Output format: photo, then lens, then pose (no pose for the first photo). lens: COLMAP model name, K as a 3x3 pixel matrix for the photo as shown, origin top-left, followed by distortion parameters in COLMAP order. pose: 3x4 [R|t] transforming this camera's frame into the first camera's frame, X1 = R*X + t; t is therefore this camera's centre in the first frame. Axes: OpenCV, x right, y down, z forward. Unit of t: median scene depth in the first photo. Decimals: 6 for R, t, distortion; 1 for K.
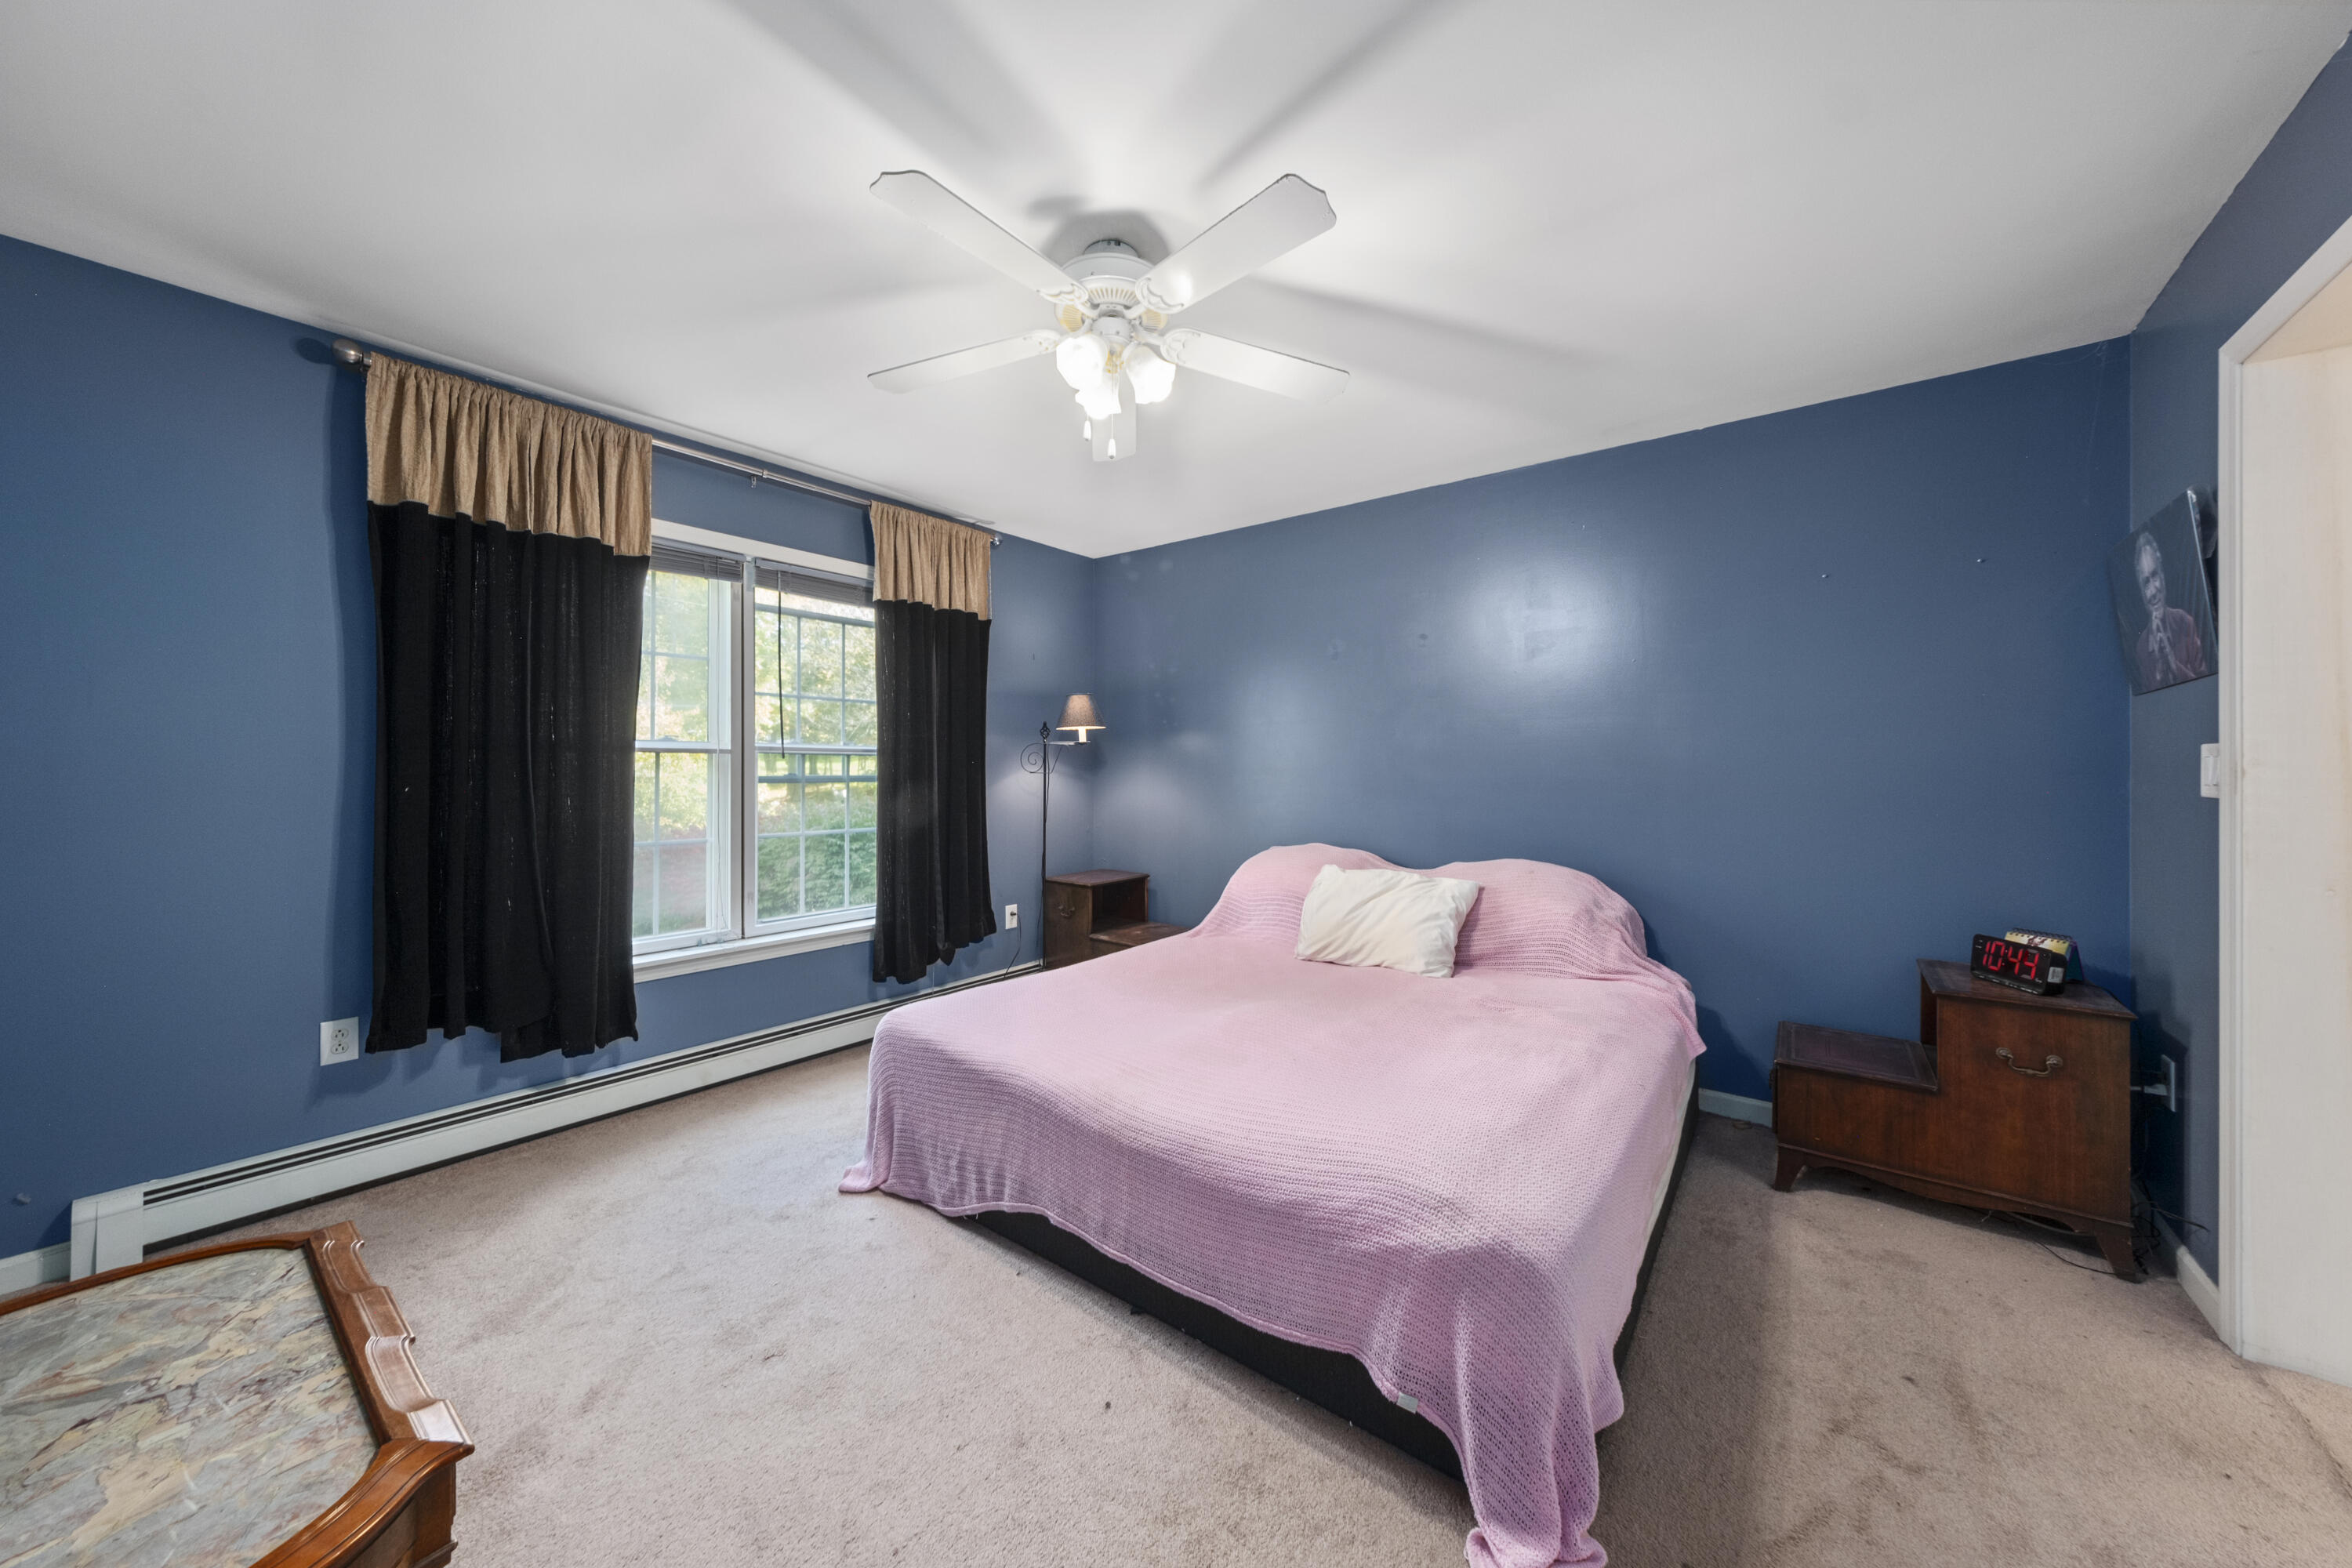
lens RADIAL K [[812.0, 0, 1176.1], [0, 812.0, 771.8], [0, 0, 1]] dist [0.000253, -0.000140]
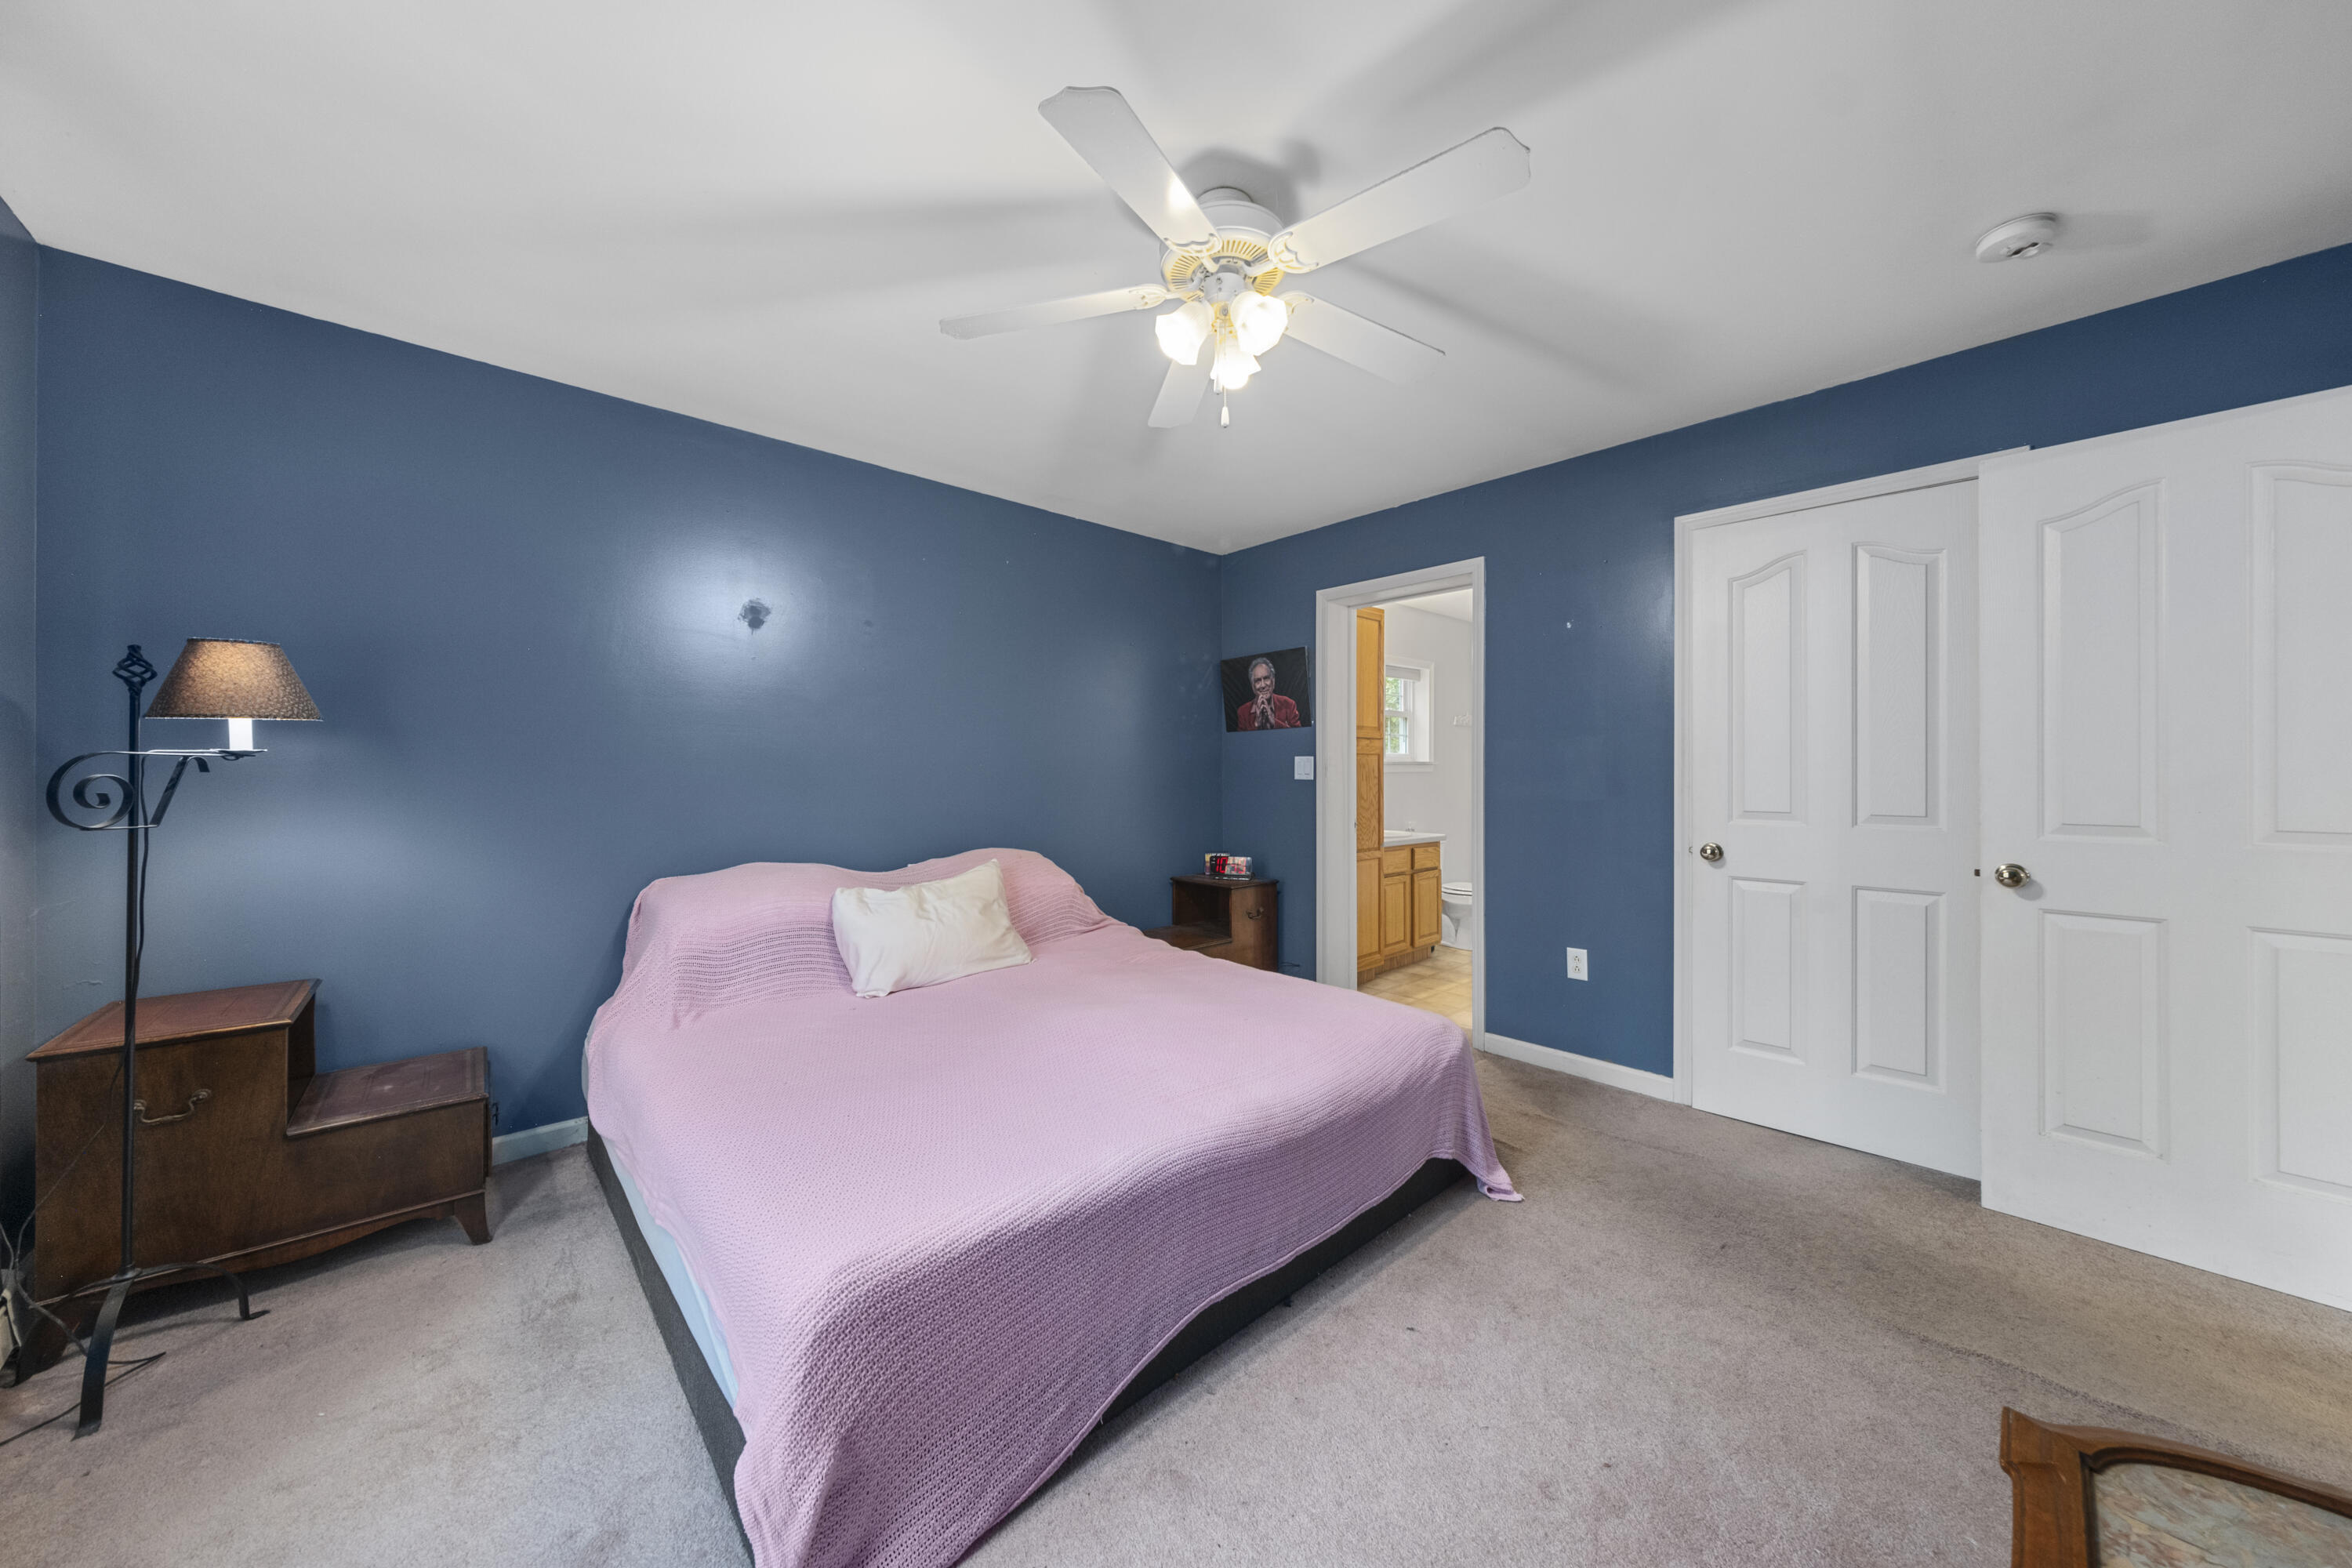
lens RADIAL K [[812.0, 0, 1176.4], [0, 812.0, 769.3], [0, 0, 1]] dist [0.000253, -0.000140]
pose [[0.160610, 0.001354, 0.987017, -1.010540], [0.007736, 0.999967, -0.002630, 0.005522], [-0.986988, 0.008058, 0.160594, 0.922892]]
